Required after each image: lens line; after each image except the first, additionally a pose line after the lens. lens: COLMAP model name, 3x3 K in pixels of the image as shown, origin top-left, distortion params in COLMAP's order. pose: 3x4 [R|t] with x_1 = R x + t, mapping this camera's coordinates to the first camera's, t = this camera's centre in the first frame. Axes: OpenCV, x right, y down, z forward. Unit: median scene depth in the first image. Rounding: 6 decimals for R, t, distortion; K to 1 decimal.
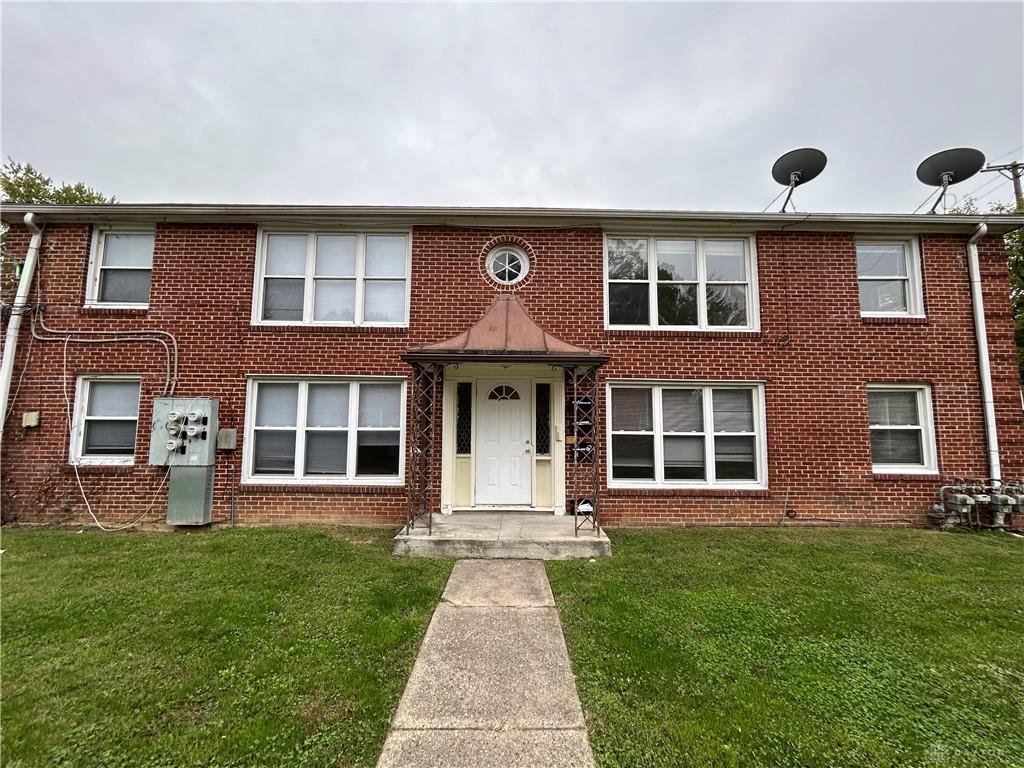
lens RADIAL K [[407.7, 0, 511.3], [0, 407.7, 406.3], [0, 0, 1]] dist [-0.000703, -0.000072]
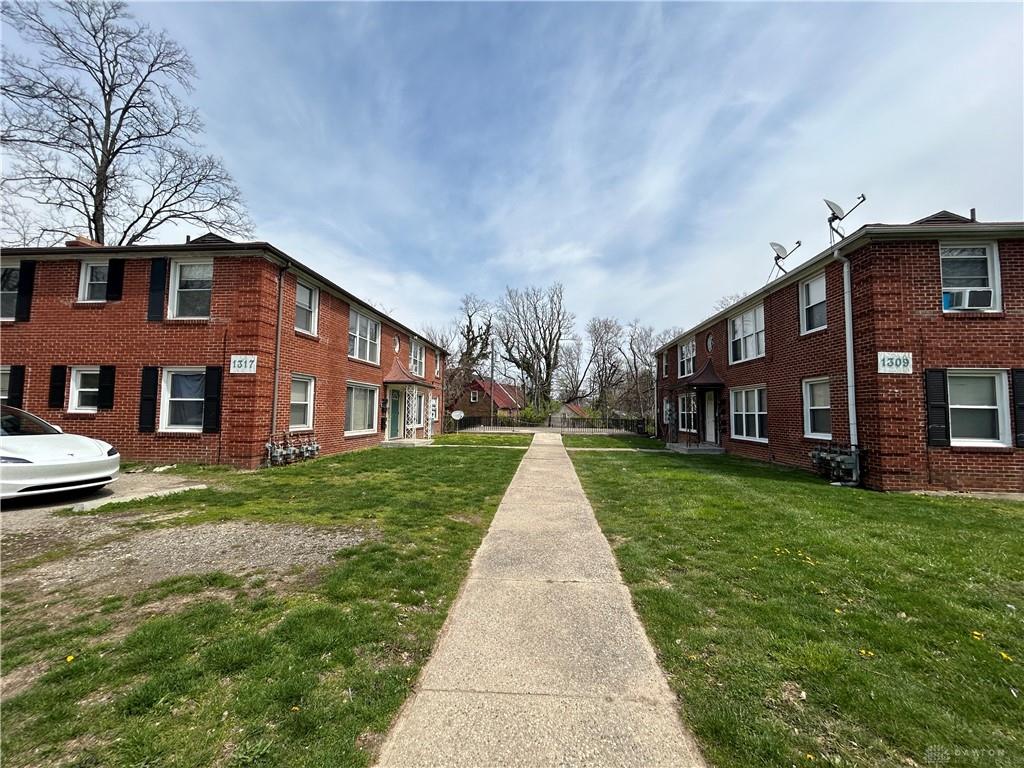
lens RADIAL K [[412.0, 0, 510.5], [0, 412.0, 383.0], [0, 0, 1]] dist [-0.000651, -0.000041]
pose [[-0.071447, -0.100300, -0.992389, 1.895286], [0.083550, 0.990833, -0.106158, 0.022932], [0.993939, -0.090499, -0.062412, -0.005105]]
